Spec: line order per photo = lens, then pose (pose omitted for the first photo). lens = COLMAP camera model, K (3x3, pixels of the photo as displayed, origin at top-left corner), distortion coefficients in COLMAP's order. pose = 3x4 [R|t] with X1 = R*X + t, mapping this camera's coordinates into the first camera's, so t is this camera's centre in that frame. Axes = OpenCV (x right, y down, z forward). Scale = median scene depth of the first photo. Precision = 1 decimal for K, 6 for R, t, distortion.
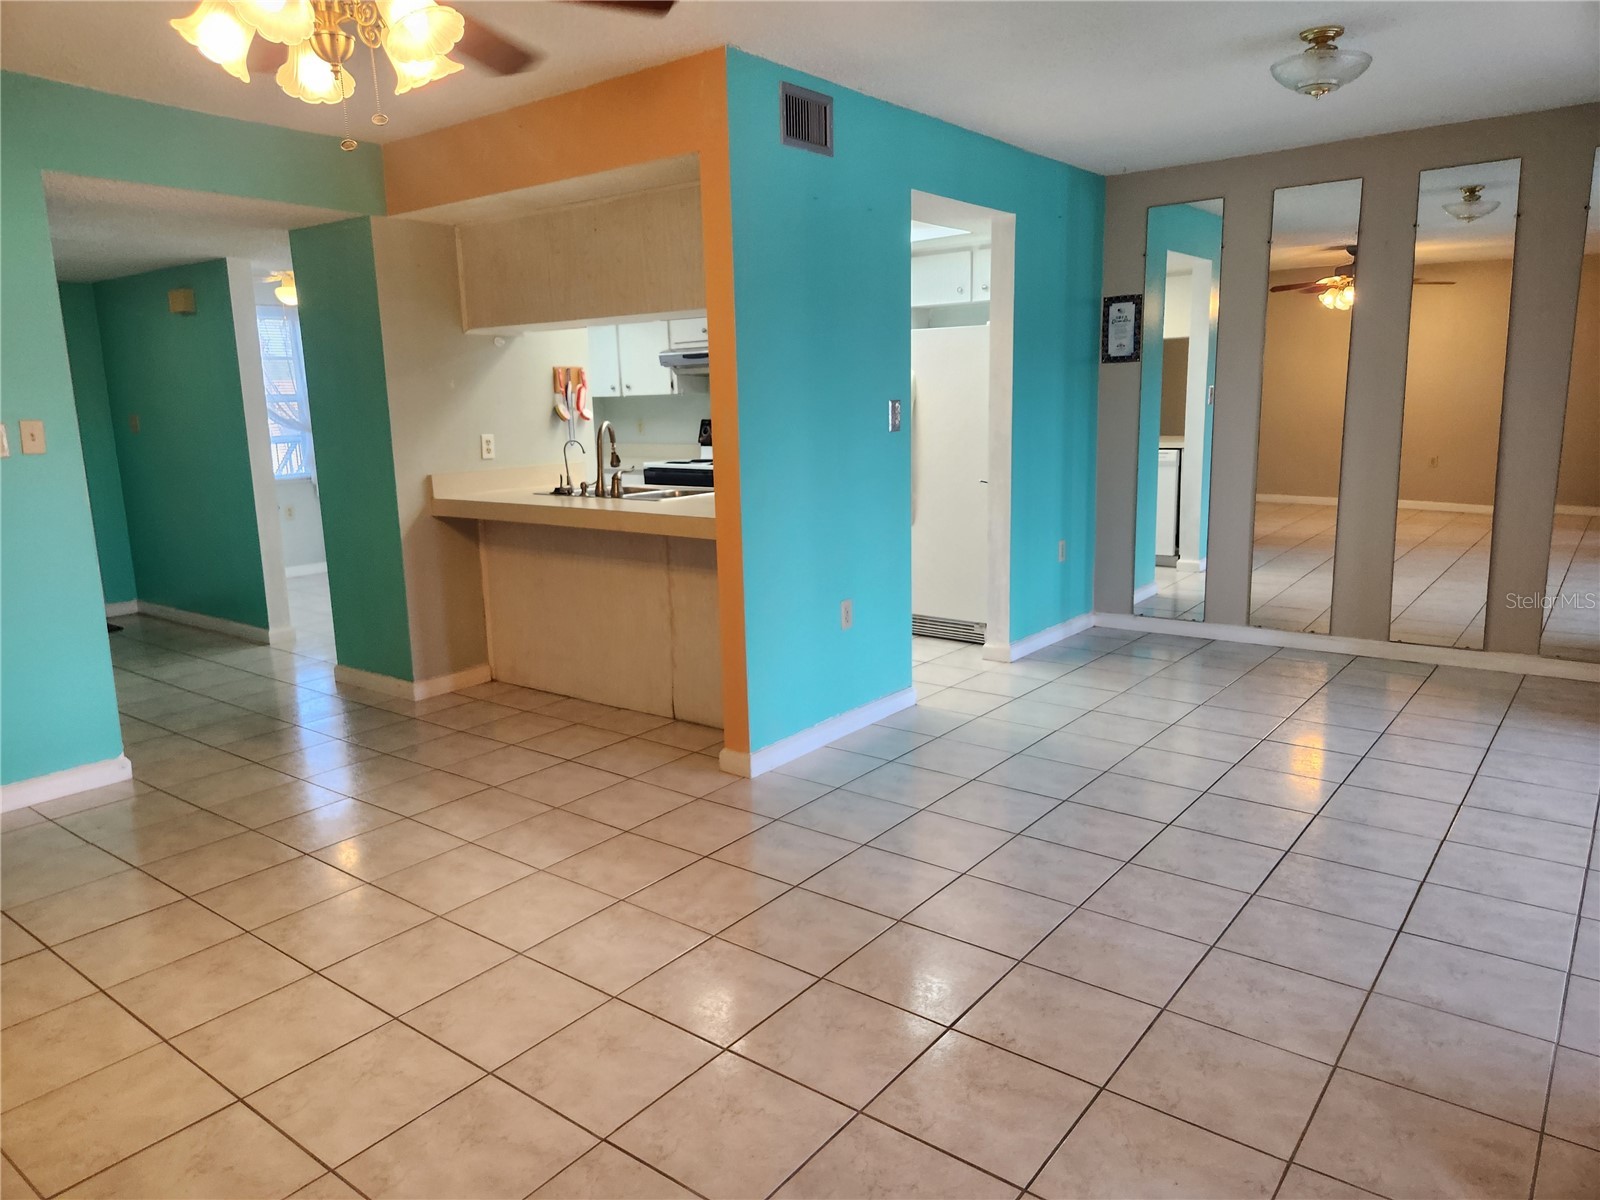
lens RADIAL K [[1063.9, 0, 803.4], [0, 1063.9, 601.6], [0, 0, 1]] dist [0.046621, -0.028837]
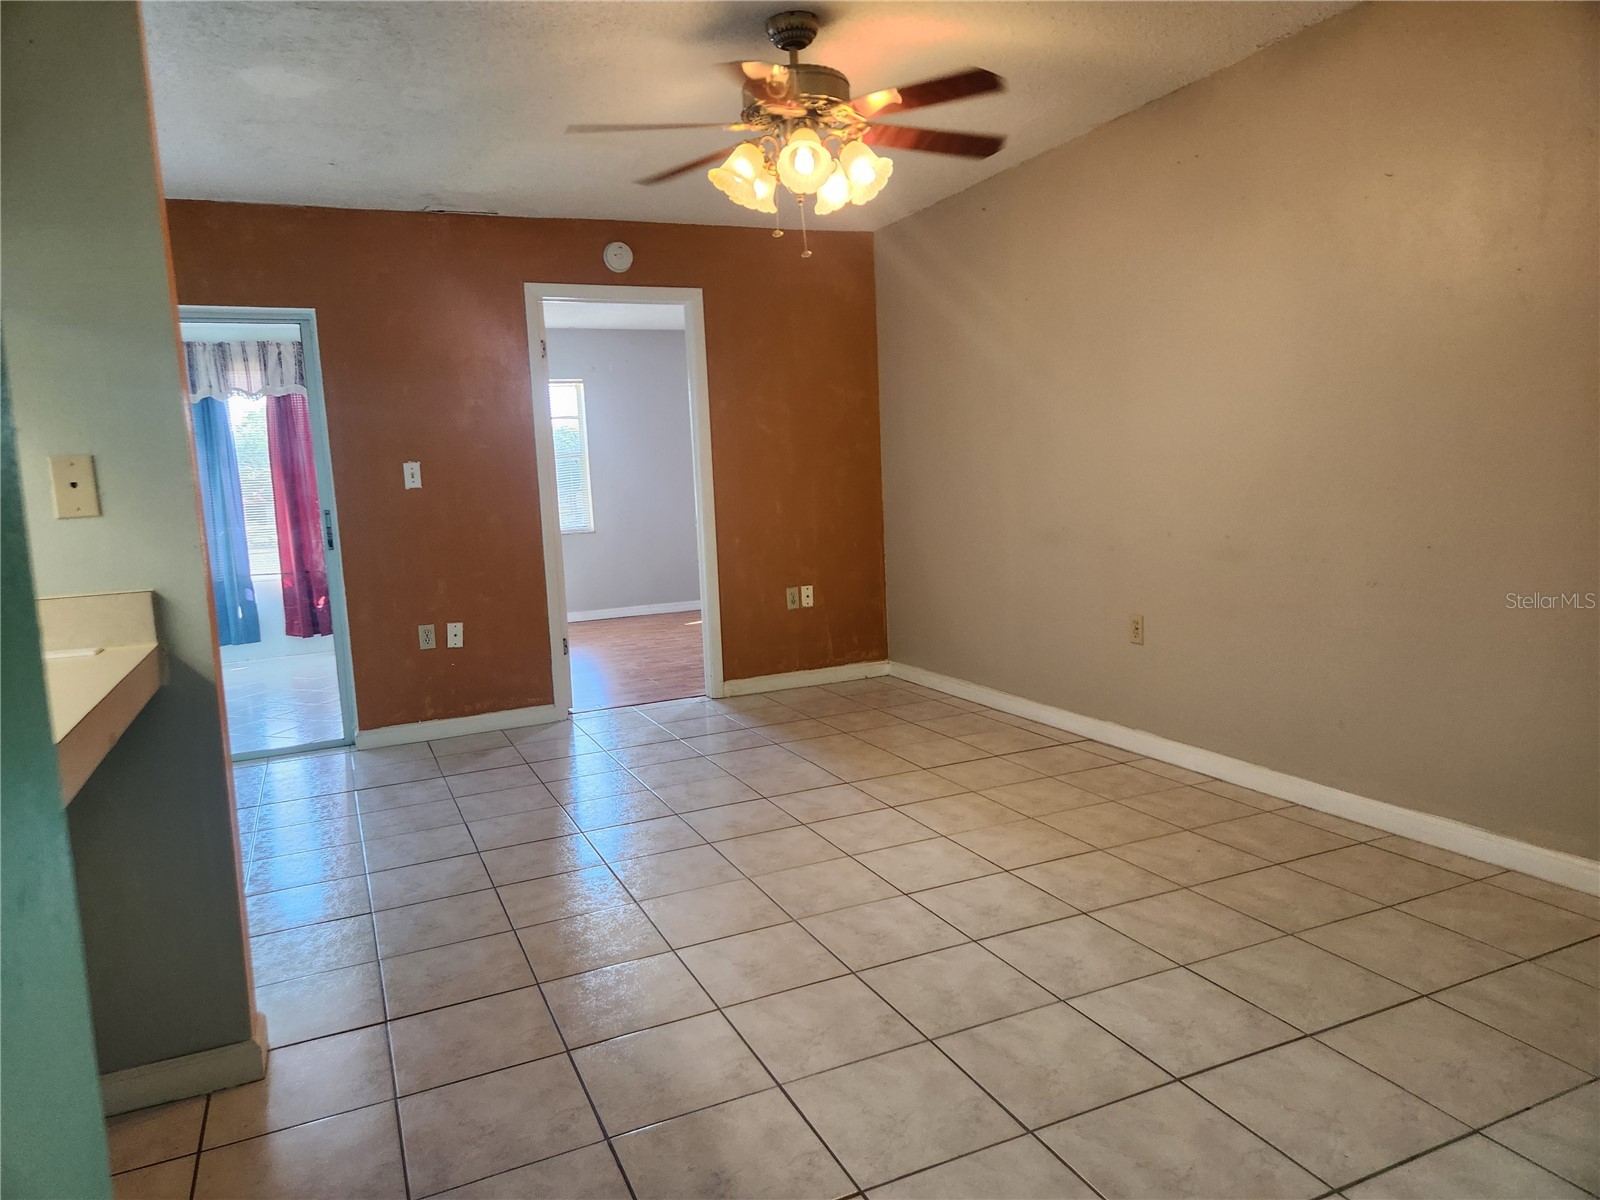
lens RADIAL K [[1063.9, 0, 801.0], [0, 1063.9, 598.5], [0, 0, 1]] dist [0.046621, -0.028837]
pose [[-0.880714, 0.012698, 0.473478, -1.120575], [0.157771, 0.950418, 0.267981, -0.346200], [-0.446599, 0.310716, -0.839050, 2.380598]]
